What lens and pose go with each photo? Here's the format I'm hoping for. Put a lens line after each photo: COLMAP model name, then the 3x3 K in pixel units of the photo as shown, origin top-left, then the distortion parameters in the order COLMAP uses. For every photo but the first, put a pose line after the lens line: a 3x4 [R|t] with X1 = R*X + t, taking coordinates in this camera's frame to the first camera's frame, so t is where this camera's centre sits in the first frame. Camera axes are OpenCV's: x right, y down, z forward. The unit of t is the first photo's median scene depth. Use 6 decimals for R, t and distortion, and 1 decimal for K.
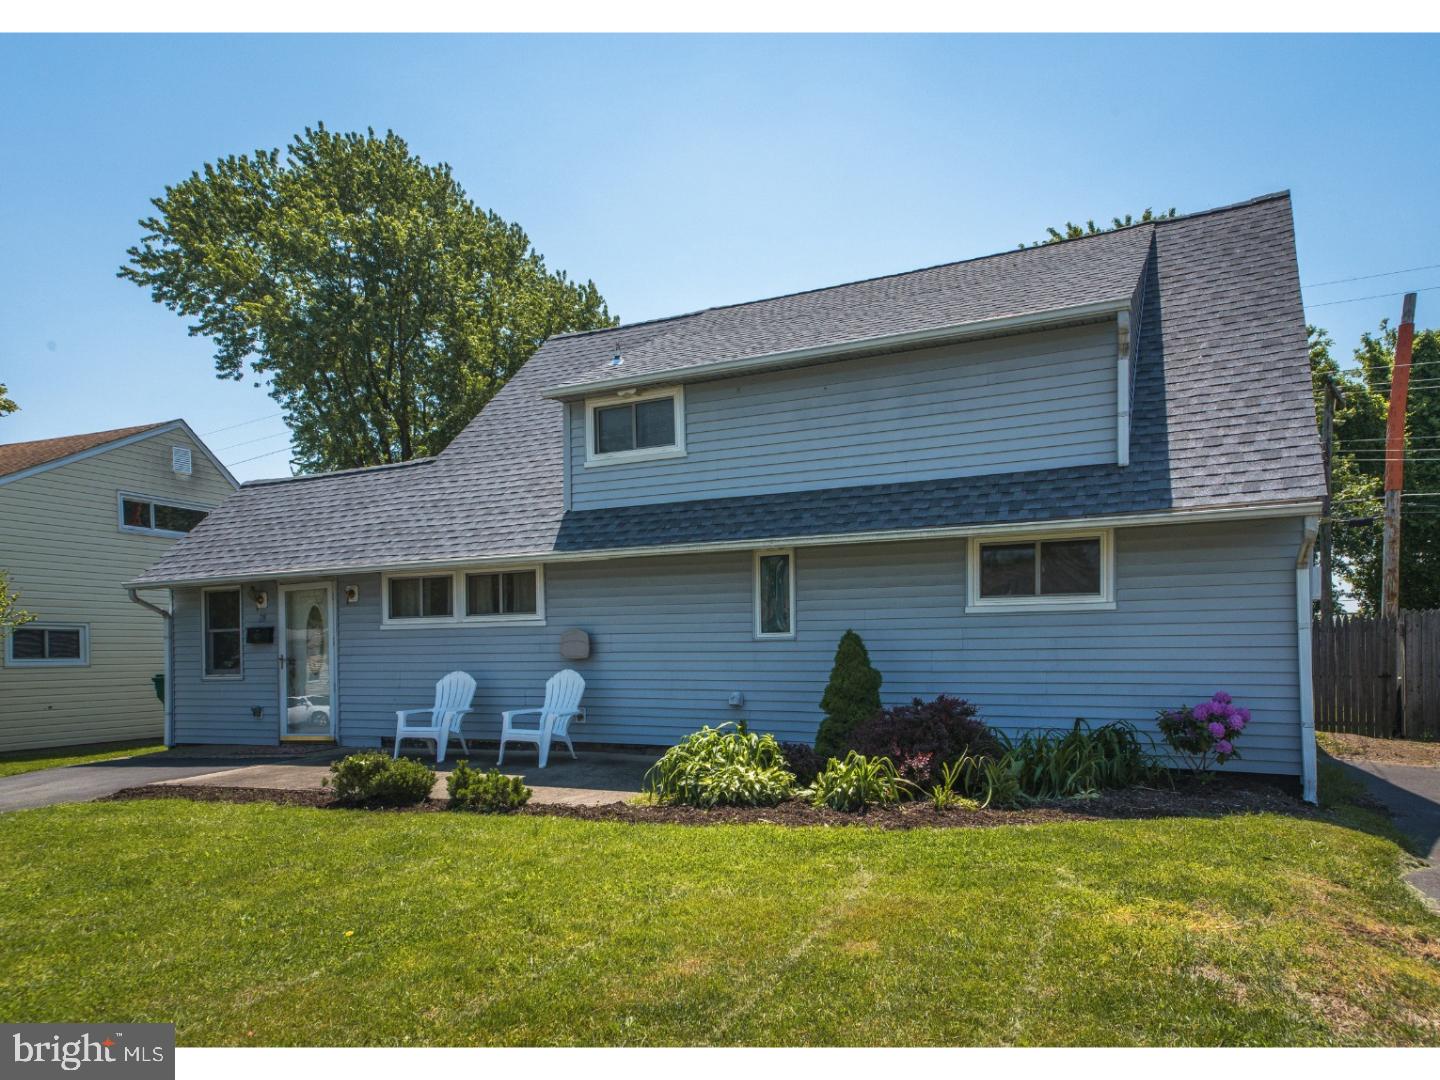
lens RADIAL K [[1008.4, 0, 720.2], [0, 1008.4, 546.9], [0, 0, 1]] dist [0.059091, 0.001095]
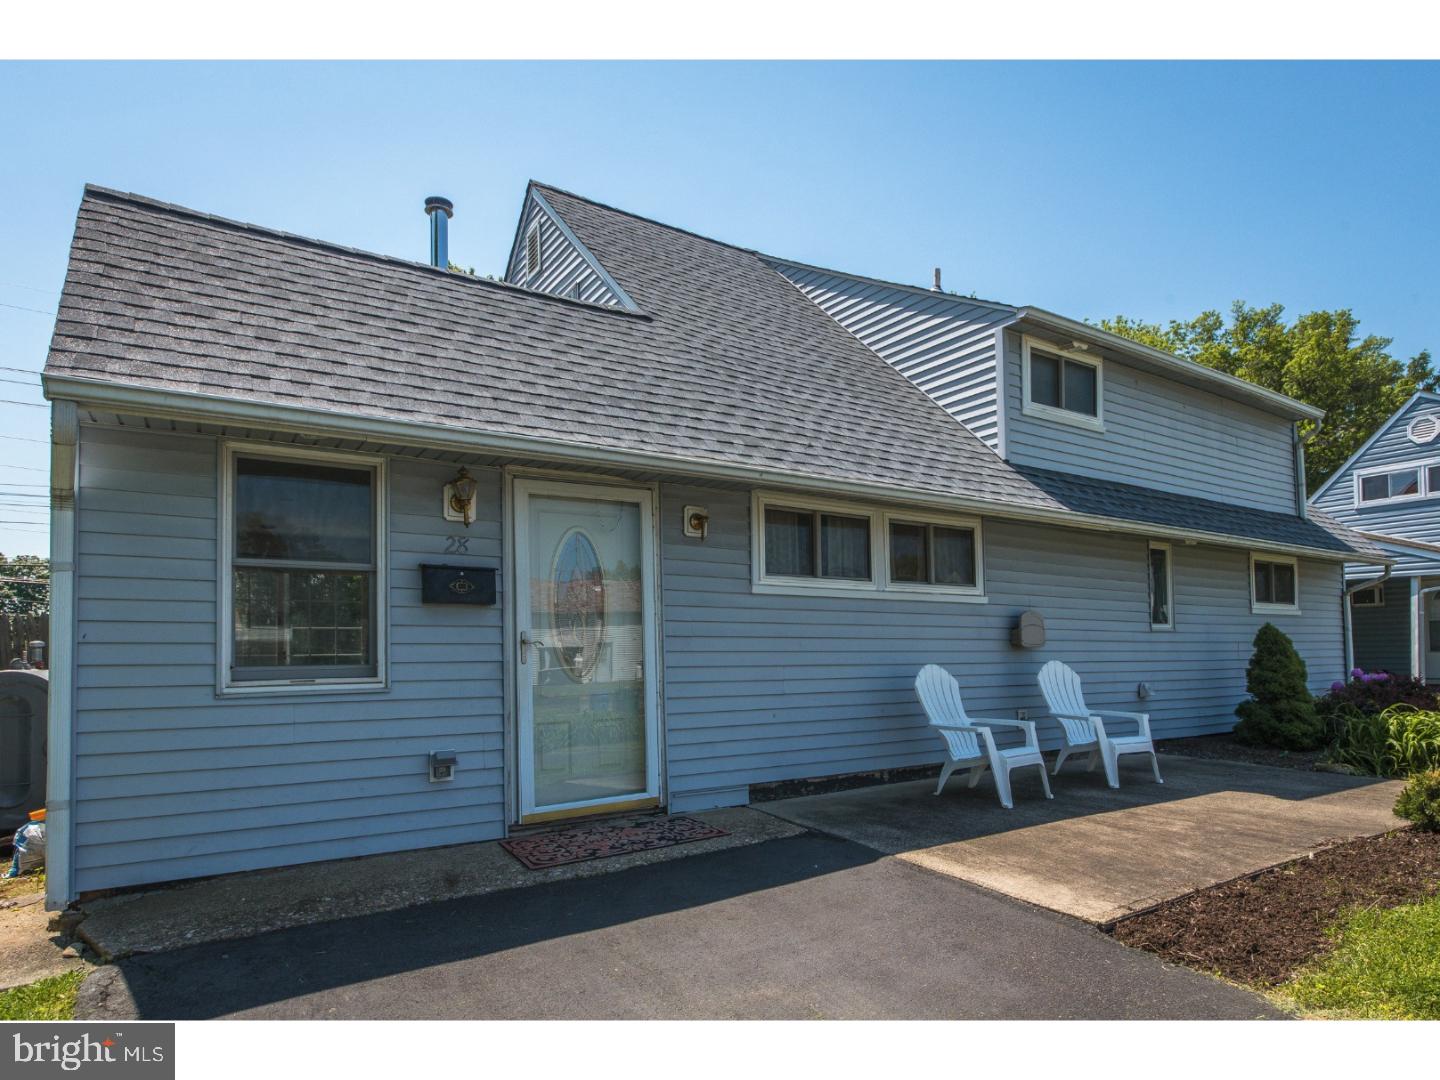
lens RADIAL K [[797.3, 0, 720.4], [0, 797.3, 525.0], [0, 0, 1]] dist [-0.002220, -0.000380]
pose [[0.513007, 0.120554, 0.849877, -0.759166], [-0.117374, 0.990641, -0.069671, 0.080818], [-0.850322, -0.064011, 0.522356, 0.821465]]
